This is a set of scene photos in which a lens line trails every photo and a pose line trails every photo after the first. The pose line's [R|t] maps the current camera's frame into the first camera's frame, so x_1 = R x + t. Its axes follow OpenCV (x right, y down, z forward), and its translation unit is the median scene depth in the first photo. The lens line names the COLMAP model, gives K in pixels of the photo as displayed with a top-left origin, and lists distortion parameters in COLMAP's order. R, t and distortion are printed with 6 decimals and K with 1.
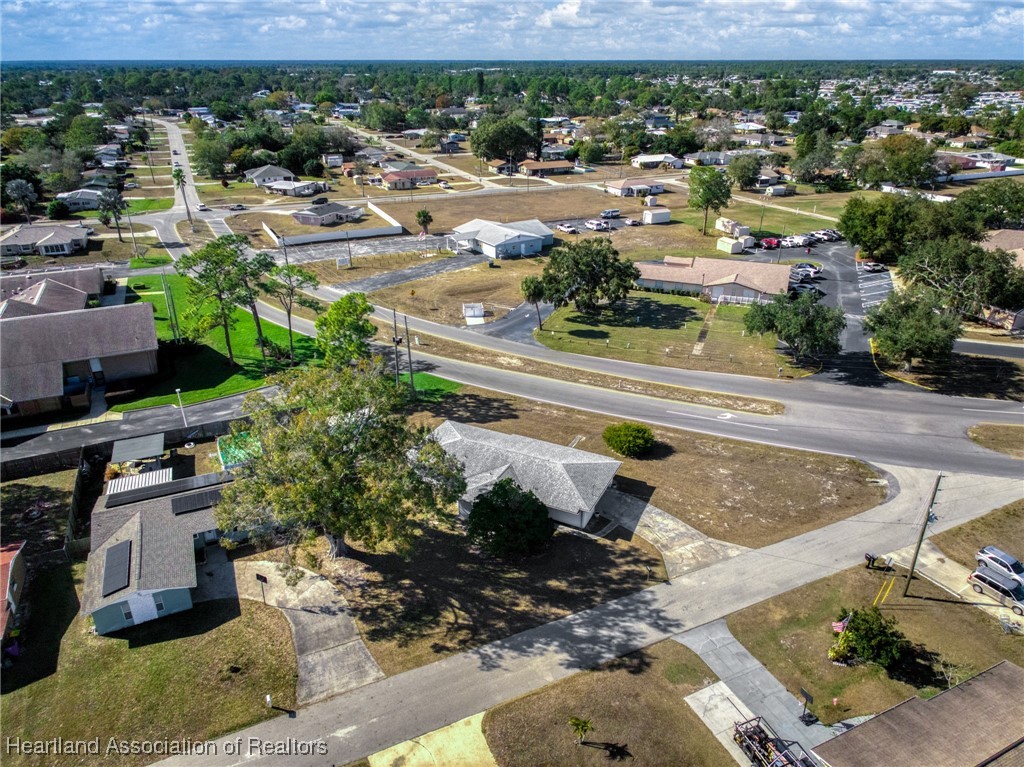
lens RADIAL K [[695.8, 0, 513.4], [0, 695.8, 383.1], [0, 0, 1]] dist [0.012659, -0.003112]
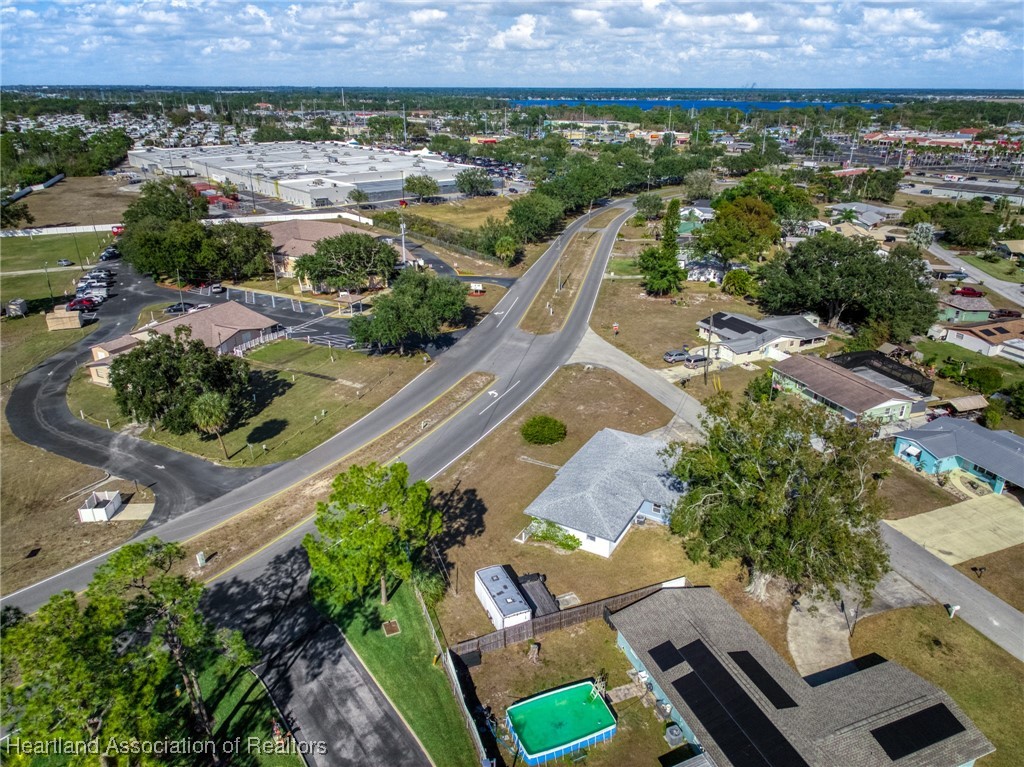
lens RADIAL K [[695.8, 0, 513.3], [0, 695.8, 385.3], [0, 0, 1]] dist [0.012659, -0.003112]
pose [[0.064437, -0.392871, 0.917333, -0.703078], [0.422635, 0.843476, 0.331553, -0.313325], [-0.904007, 0.366333, 0.220392, 0.665412]]
